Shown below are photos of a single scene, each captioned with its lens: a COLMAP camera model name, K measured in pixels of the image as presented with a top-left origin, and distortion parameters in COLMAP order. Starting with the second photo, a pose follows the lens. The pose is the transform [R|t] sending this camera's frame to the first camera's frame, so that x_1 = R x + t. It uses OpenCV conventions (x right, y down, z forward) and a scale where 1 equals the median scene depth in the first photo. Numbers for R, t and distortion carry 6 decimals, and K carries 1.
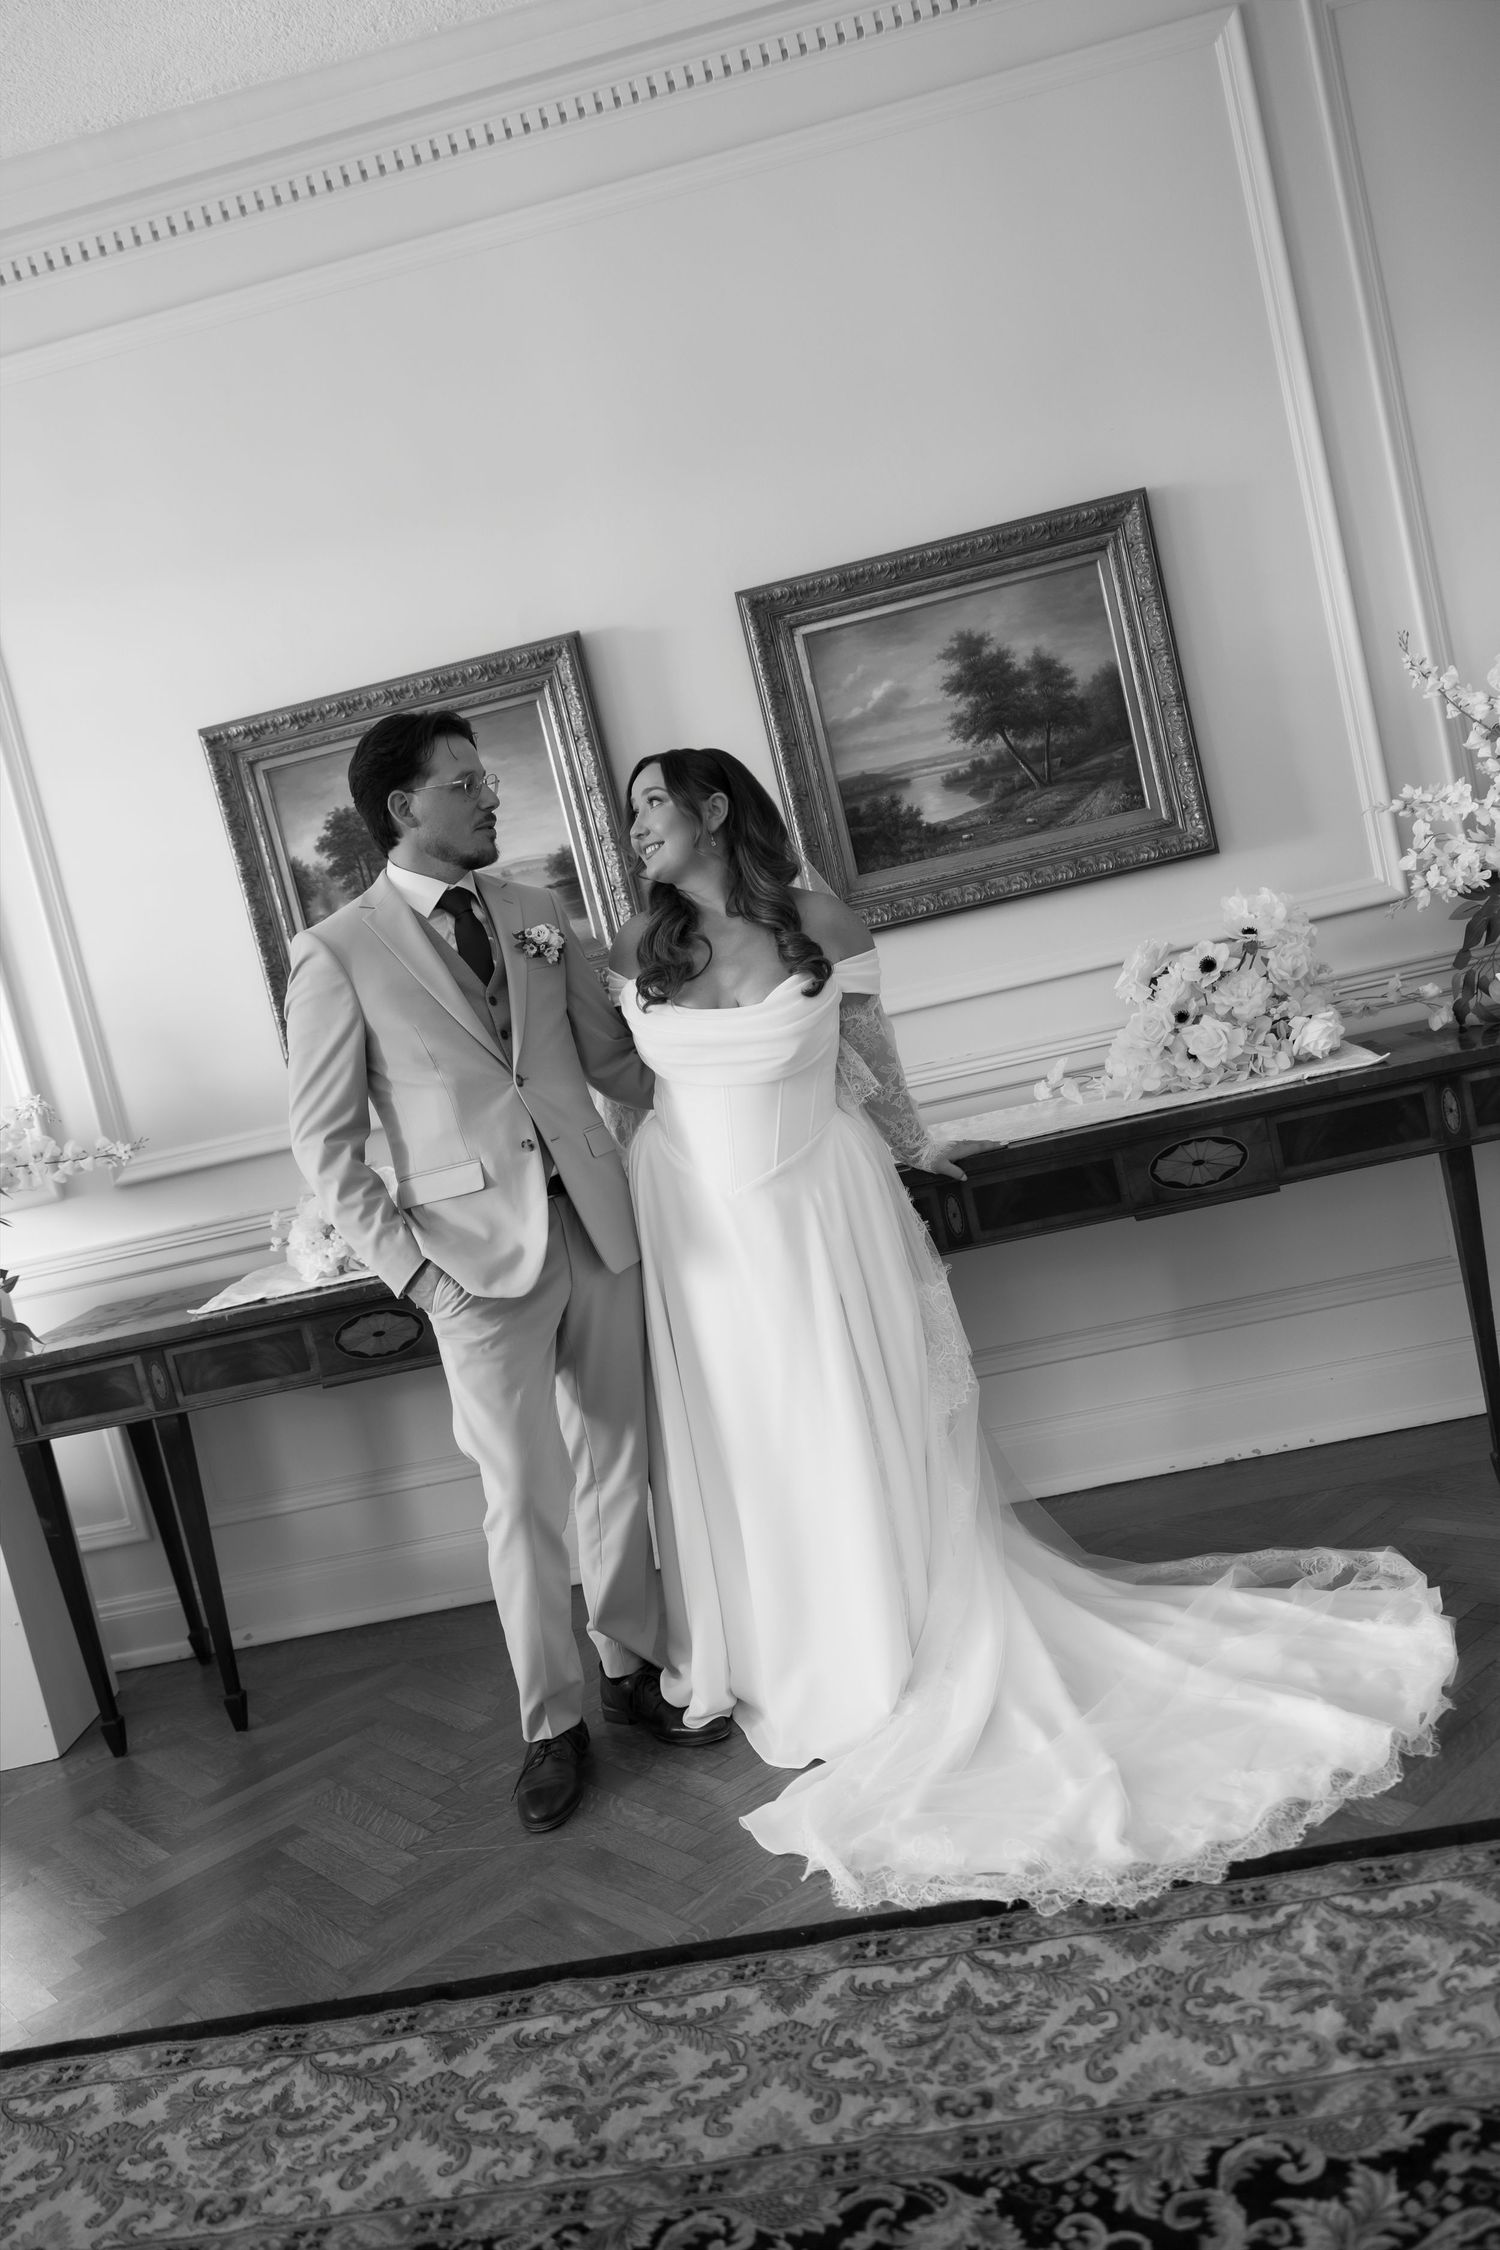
lens RADIAL K [[1856.8, 0, 740.5], [0, 1856.8, 1120.1], [0, 0, 1]] dist [0.010112, 0.004085]
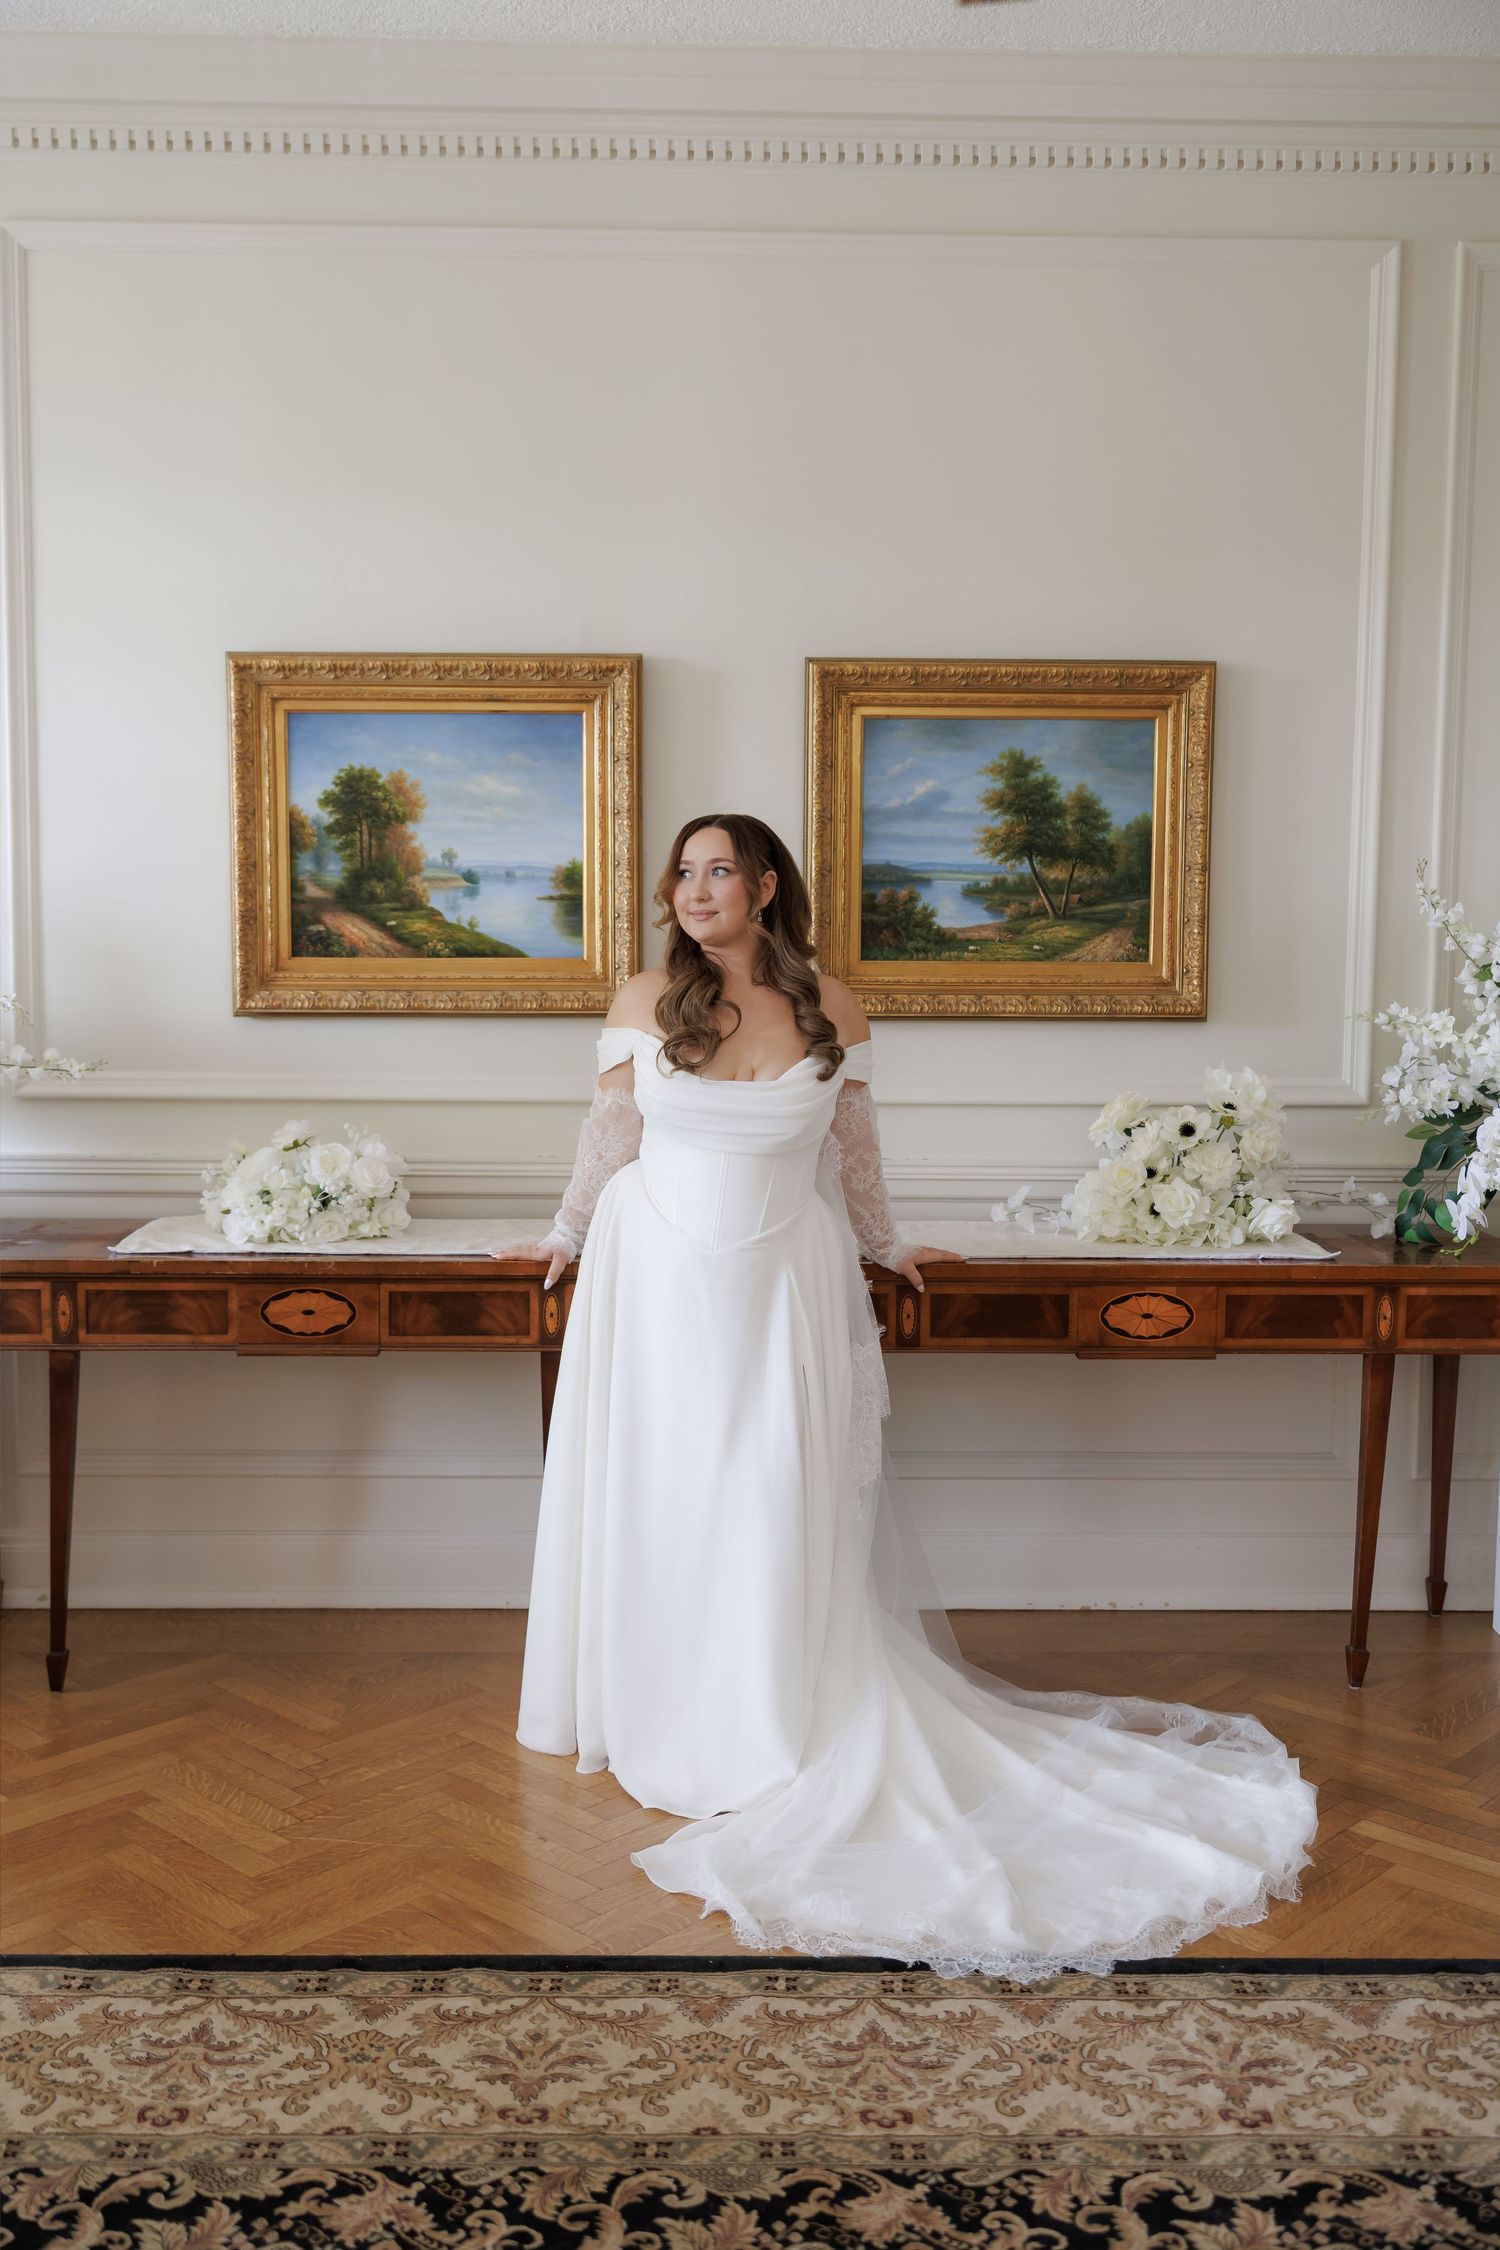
lens RADIAL K [[2236.4, 0, 690.0], [0, 2236.4, 1096.5], [0, 0, 1]] dist [0.013880, 0.000000]
pose [[0.964983, 0.221206, 0.140983, -0.261530], [-0.217180, 0.975161, -0.043525, 0.016981], [-0.147109, 0.011382, 0.989055, -0.254984]]
